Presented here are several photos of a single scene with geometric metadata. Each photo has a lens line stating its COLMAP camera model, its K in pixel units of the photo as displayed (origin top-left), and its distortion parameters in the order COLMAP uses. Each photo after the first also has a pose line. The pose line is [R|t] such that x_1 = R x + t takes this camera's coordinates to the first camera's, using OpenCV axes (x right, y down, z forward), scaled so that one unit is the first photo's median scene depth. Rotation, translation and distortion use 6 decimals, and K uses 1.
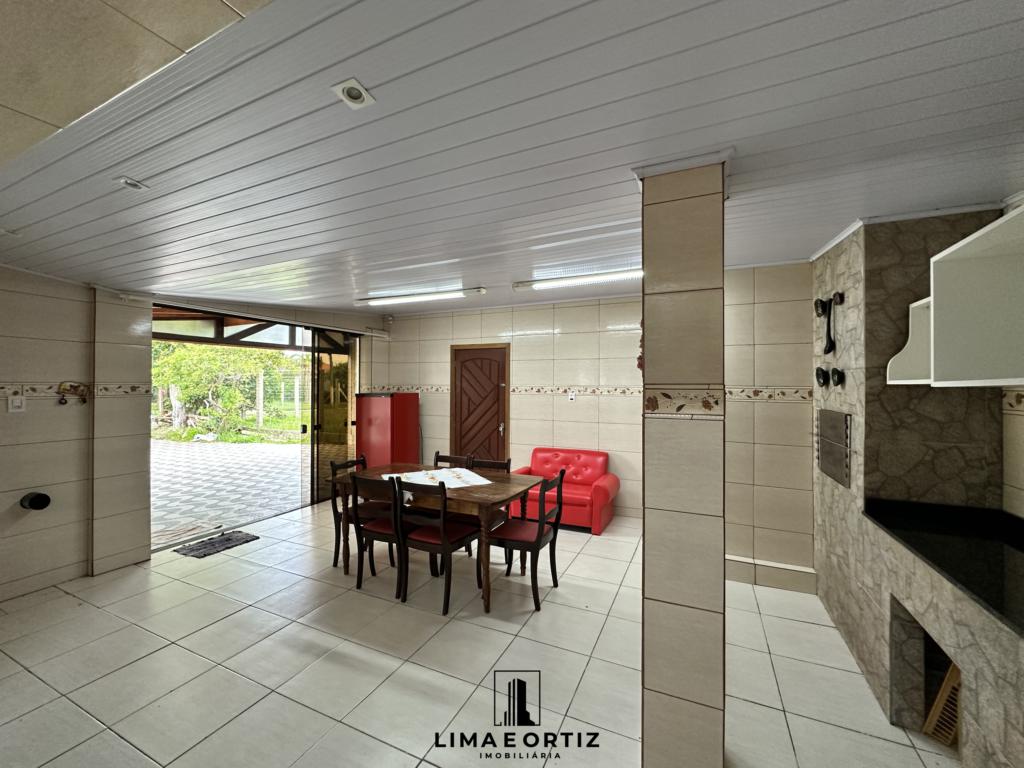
lens RADIAL K [[408.7, 0, 512.6], [0, 408.7, 382.7], [0, 0, 1]] dist [-0.003431, 0.000950]
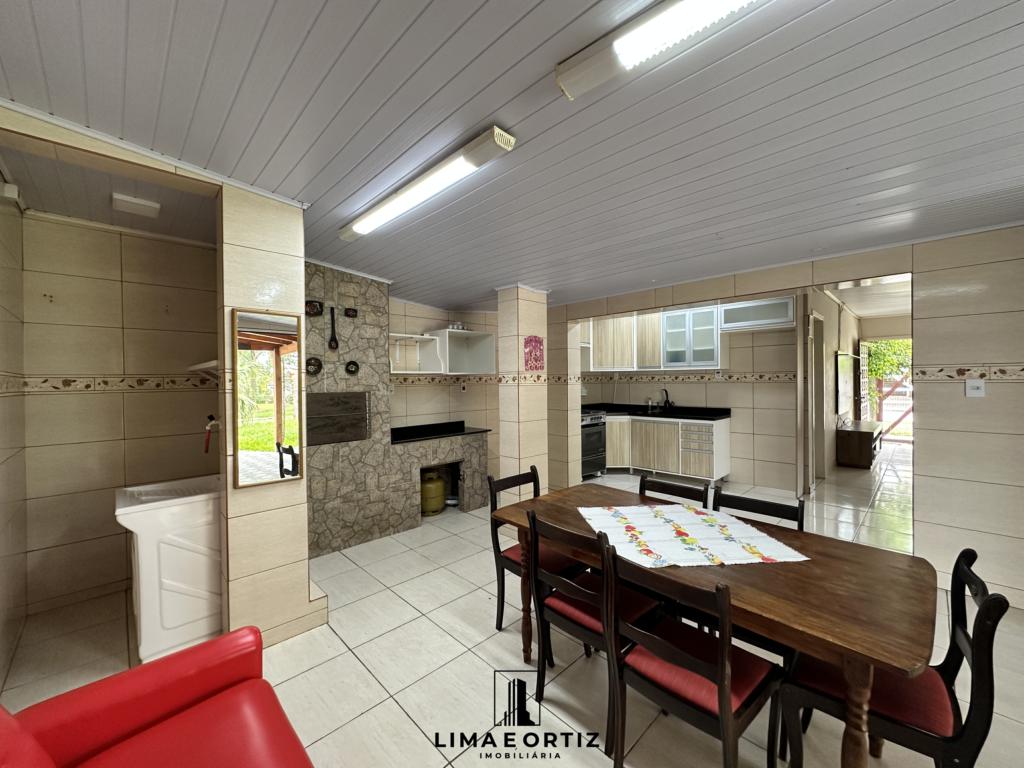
lens RADIAL K [[408.7, 0, 512.6], [0, 408.7, 382.7], [0, 0, 1]] dist [-0.003431, 0.000950]
pose [[-0.936642, 0.002732, 0.350278, -0.192833], [0.003298, 0.999994, 0.001020, 0.032971], [-0.350273, 0.002110, -0.936645, 1.737044]]
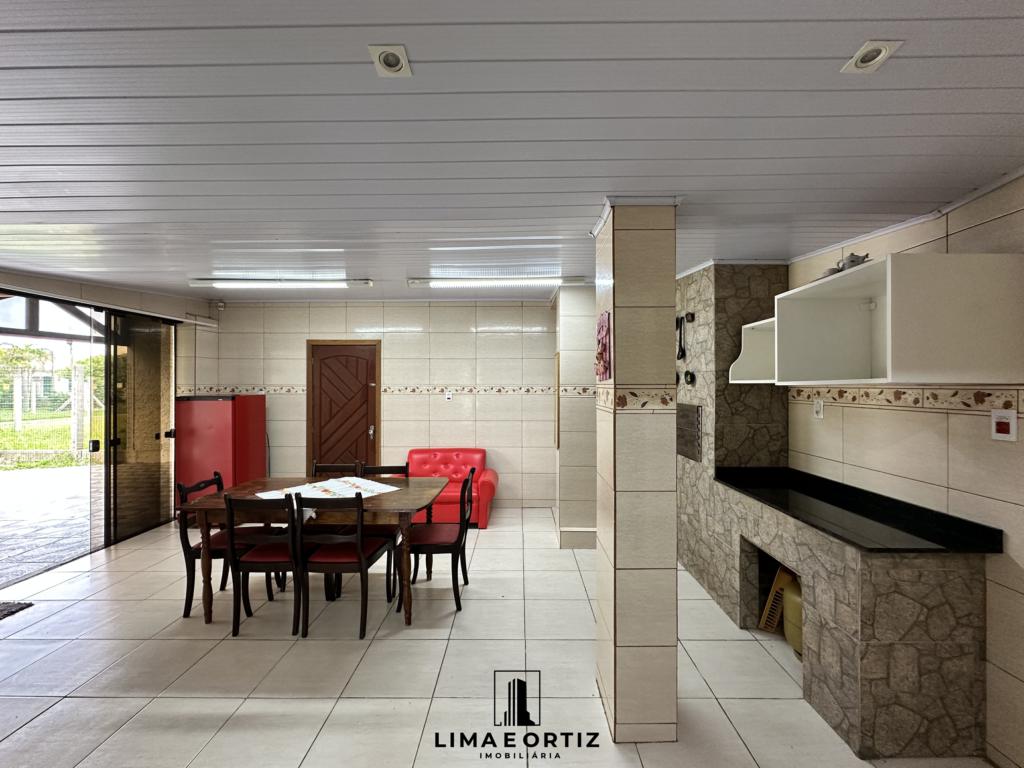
lens RADIAL K [[408.7, 0, 512.6], [0, 408.7, 382.7], [0, 0, 1]] dist [-0.003431, 0.000950]
pose [[0.913177, -0.004238, 0.407540, -0.203024], [0.002764, 0.999987, 0.004205, -0.003586], [-0.407553, -0.002714, 0.913177, 0.031030]]
